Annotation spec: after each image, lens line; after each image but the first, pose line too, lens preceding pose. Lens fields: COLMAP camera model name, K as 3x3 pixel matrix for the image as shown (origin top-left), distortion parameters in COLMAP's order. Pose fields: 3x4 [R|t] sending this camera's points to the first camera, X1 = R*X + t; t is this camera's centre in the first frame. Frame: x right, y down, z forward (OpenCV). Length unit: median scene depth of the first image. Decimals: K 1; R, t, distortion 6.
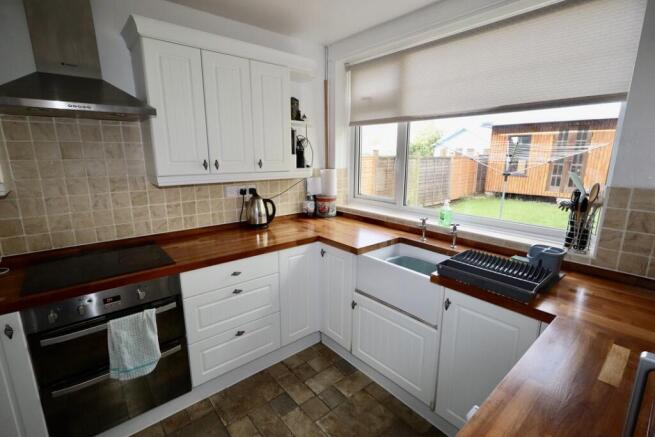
lens RADIAL K [[305.7, 0, 327.5], [0, 305.7, 218.5], [0, 0, 1]] dist [-0.000118, 0.000310]
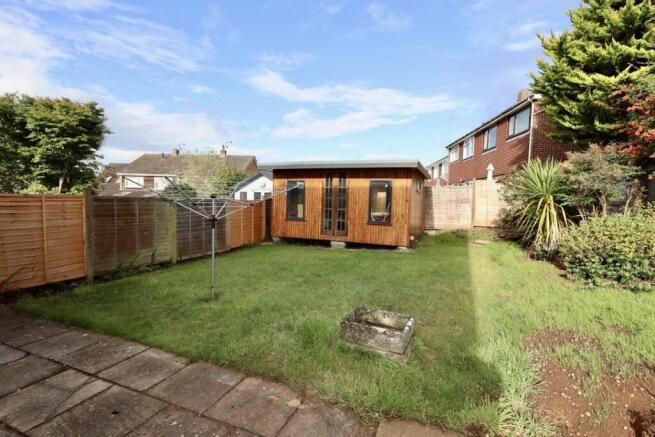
lens RADIAL K [[306.1, 0, 327.5], [0, 306.1, 218.5], [0, 0, 1]] dist [-0.001022, -0.000258]
pose [[0.883874, -0.009923, 0.467619, 1.214294], [0.076074, 0.989512, -0.122795, -0.082832], [-0.461497, 0.144109, 0.875359, 0.410050]]
